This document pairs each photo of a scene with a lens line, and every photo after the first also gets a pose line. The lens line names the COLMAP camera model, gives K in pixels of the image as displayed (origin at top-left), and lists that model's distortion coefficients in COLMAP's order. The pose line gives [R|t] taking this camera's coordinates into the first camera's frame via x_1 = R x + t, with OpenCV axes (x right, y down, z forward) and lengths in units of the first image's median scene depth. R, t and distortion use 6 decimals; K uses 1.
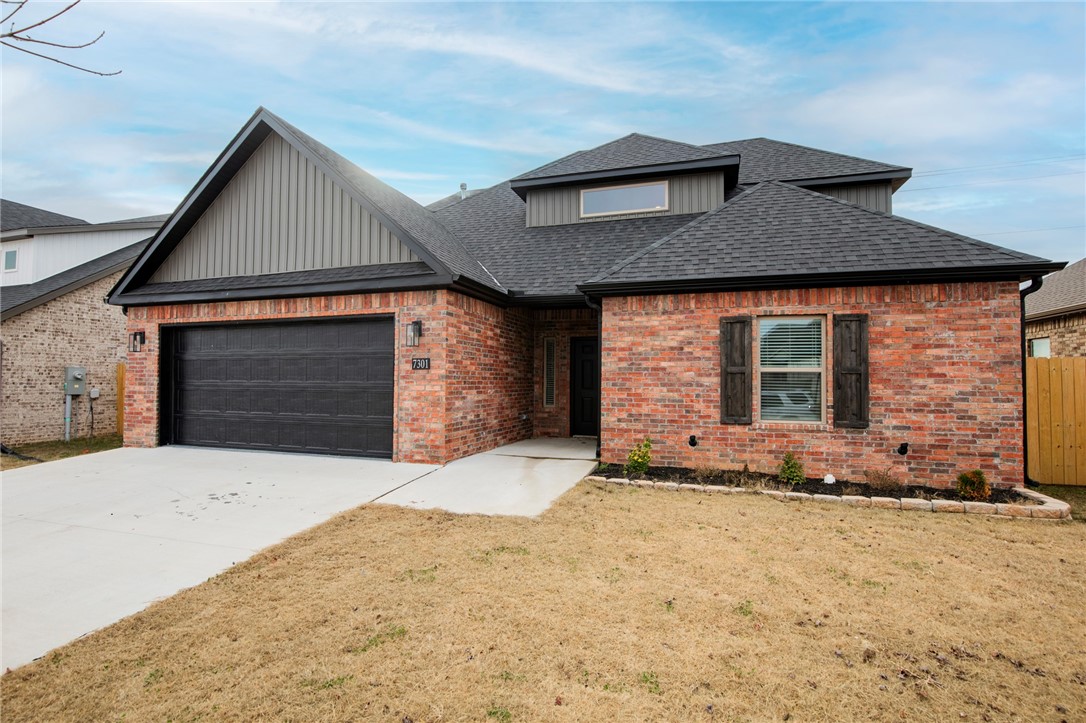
lens RADIAL K [[507.2, 0, 541.8], [0, 507.2, 360.6], [0, 0, 1]] dist [-0.033563, 0.004517]
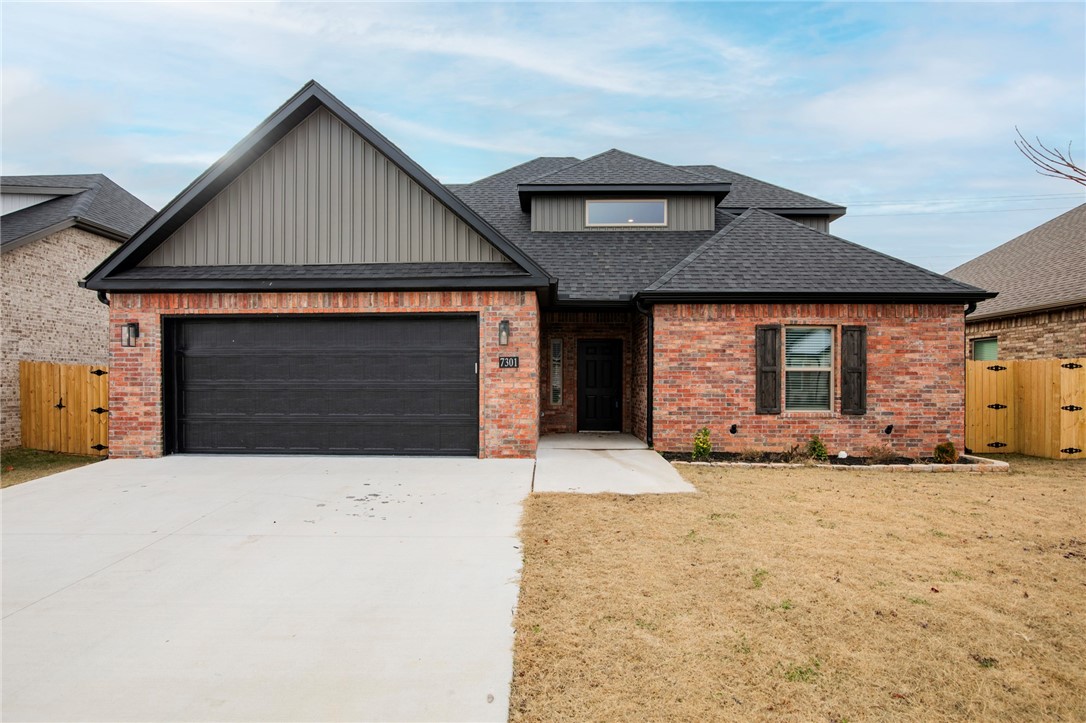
lens RADIAL K [[507.2, 0, 558.4], [0, 507.2, 377.6], [0, 0, 1]] dist [-0.033563, 0.004517]
pose [[0.961672, -0.001430, 0.274199, -0.405697], [-0.006684, 0.999567, 0.028658, 0.007187], [-0.274121, -0.029392, 0.961246, -0.020320]]
